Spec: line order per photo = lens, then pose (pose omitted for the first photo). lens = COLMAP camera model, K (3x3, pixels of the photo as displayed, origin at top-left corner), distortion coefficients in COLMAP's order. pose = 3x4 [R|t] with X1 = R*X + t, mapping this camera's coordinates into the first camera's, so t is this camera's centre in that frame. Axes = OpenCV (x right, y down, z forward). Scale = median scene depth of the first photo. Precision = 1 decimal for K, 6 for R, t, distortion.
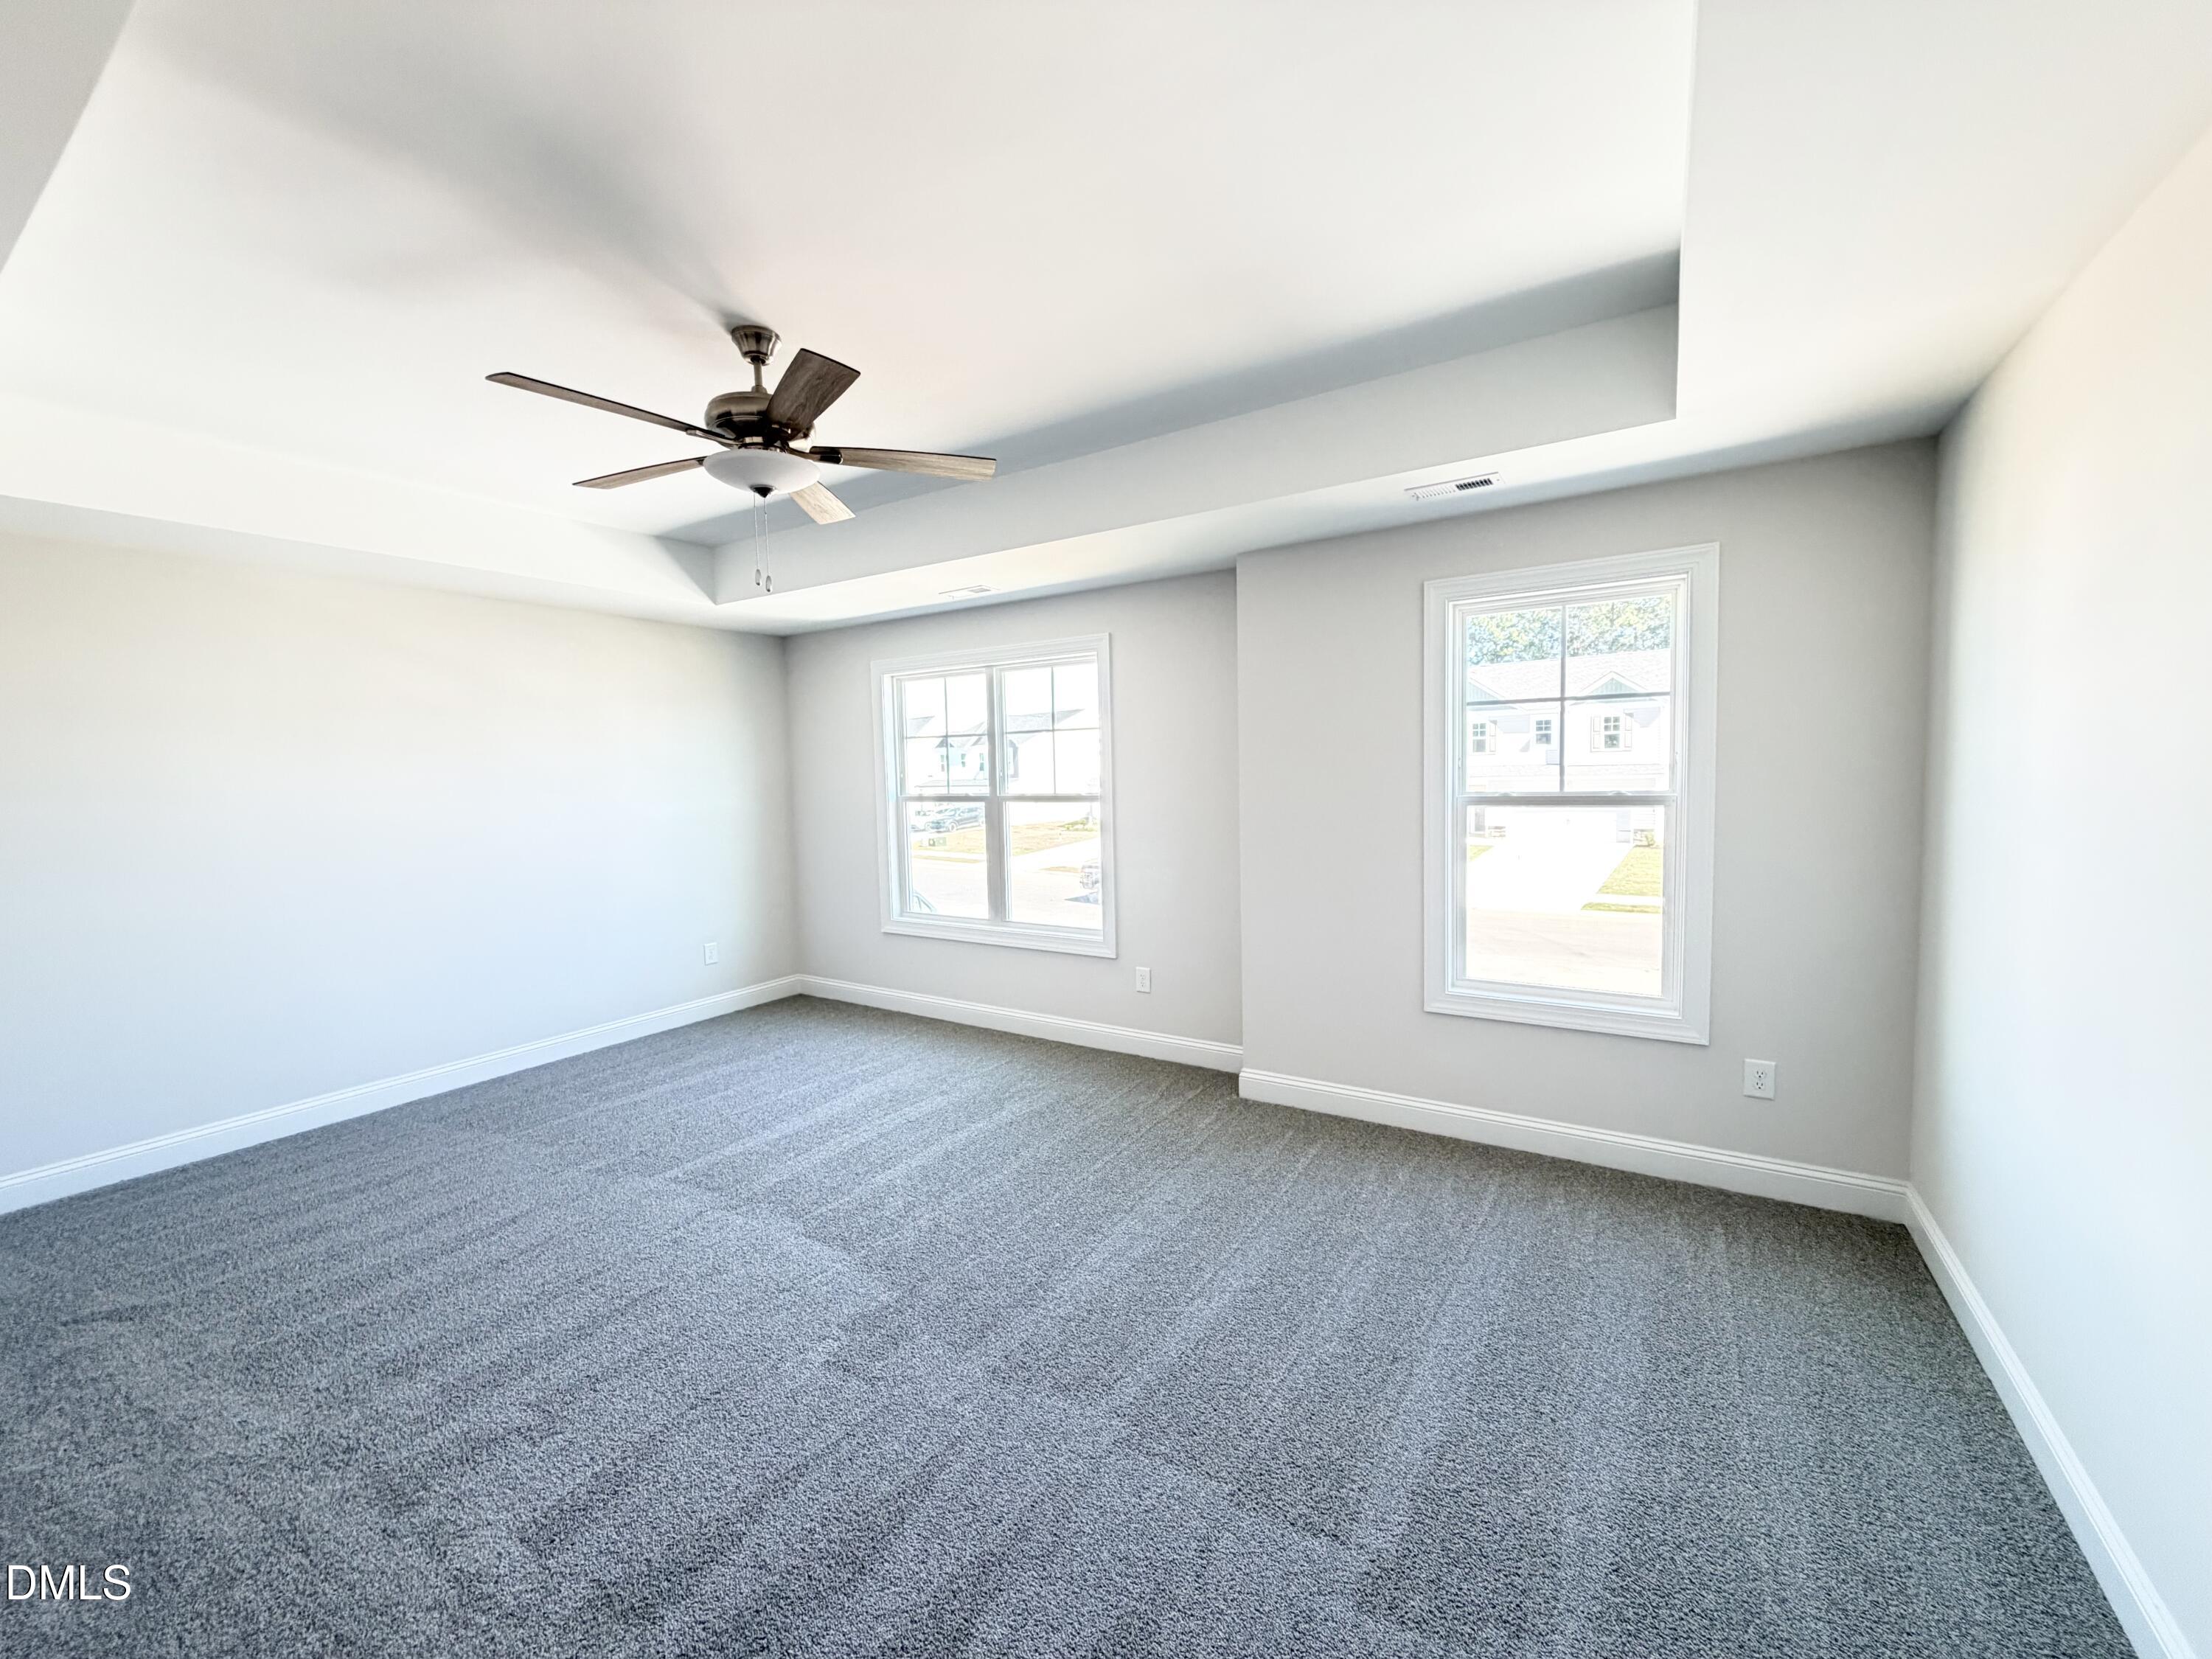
lens RADIAL K [[896.1, 0, 1072.4], [0, 896.1, 827.5], [0, 0, 1]] dist [0.083182, 0.000010]
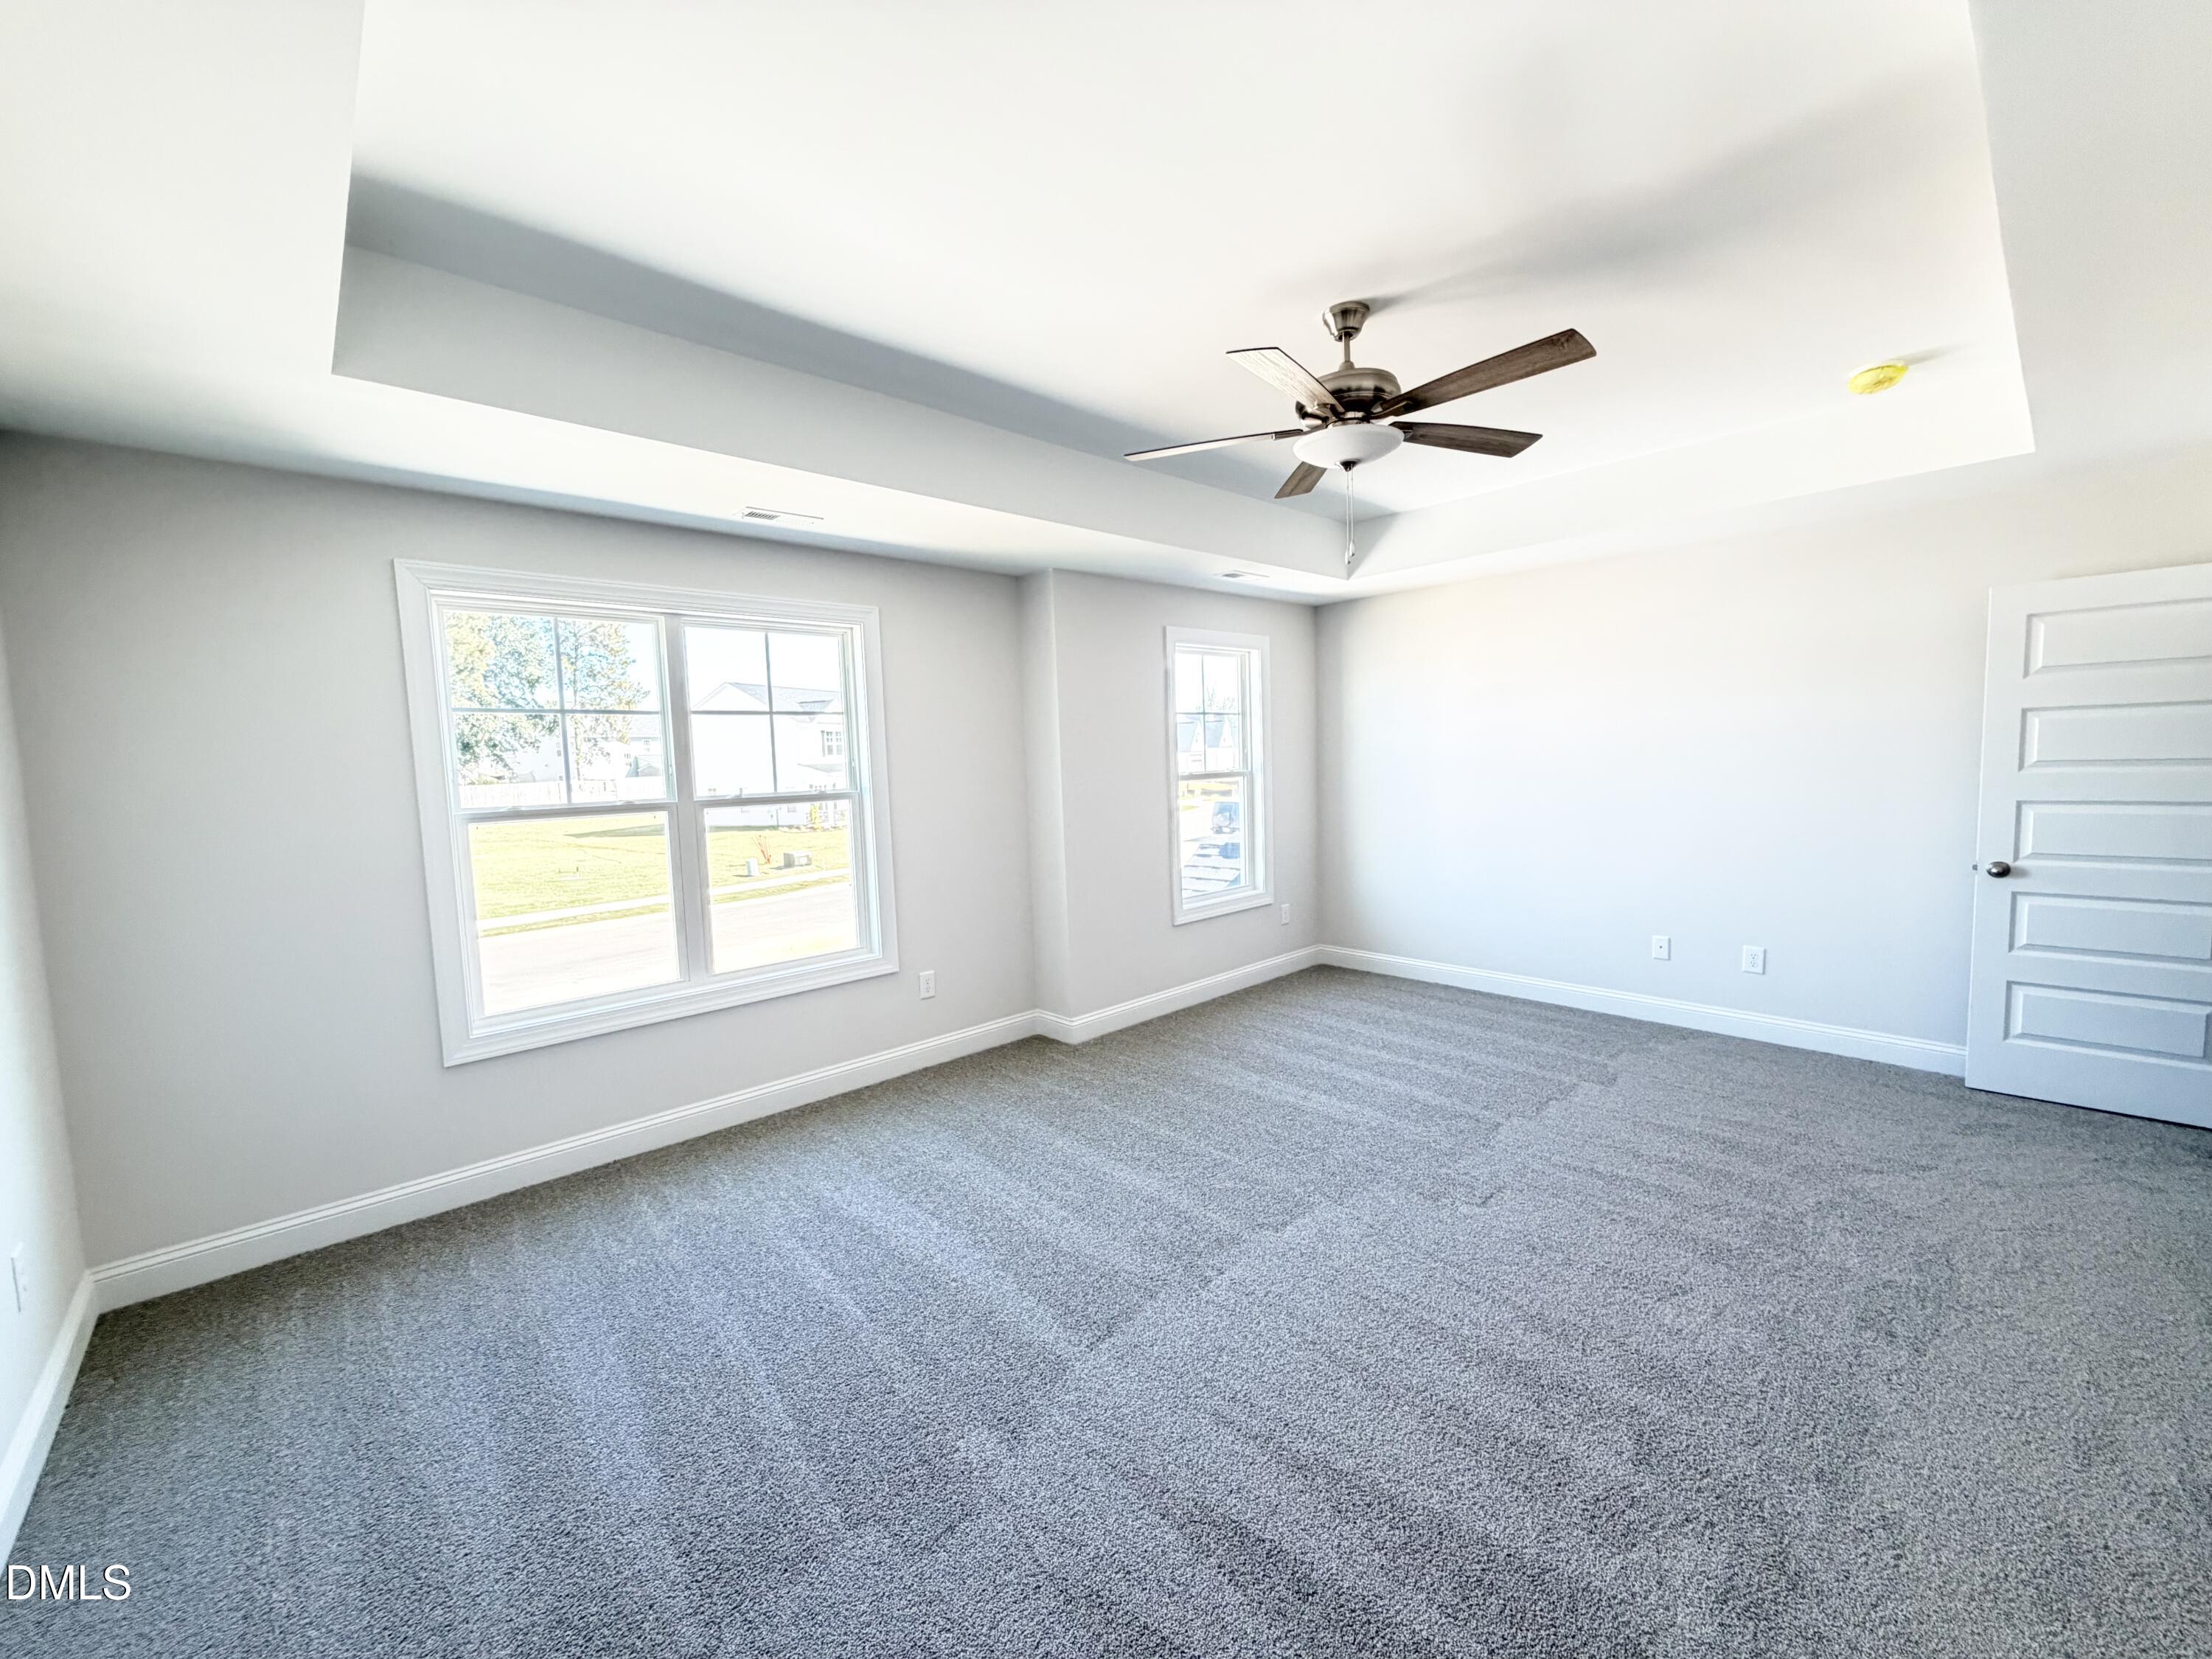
lens RADIAL K [[876.7, 0, 1101.3], [0, 876.7, 828.3], [0, 0, 1]] dist [-0.000524, -0.000057]
pose [[0.249420, -0.066702, 0.966095, -0.736225], [0.085177, 0.995270, 0.046725, -0.020456], [-0.964642, 0.070635, 0.253922, 0.569145]]
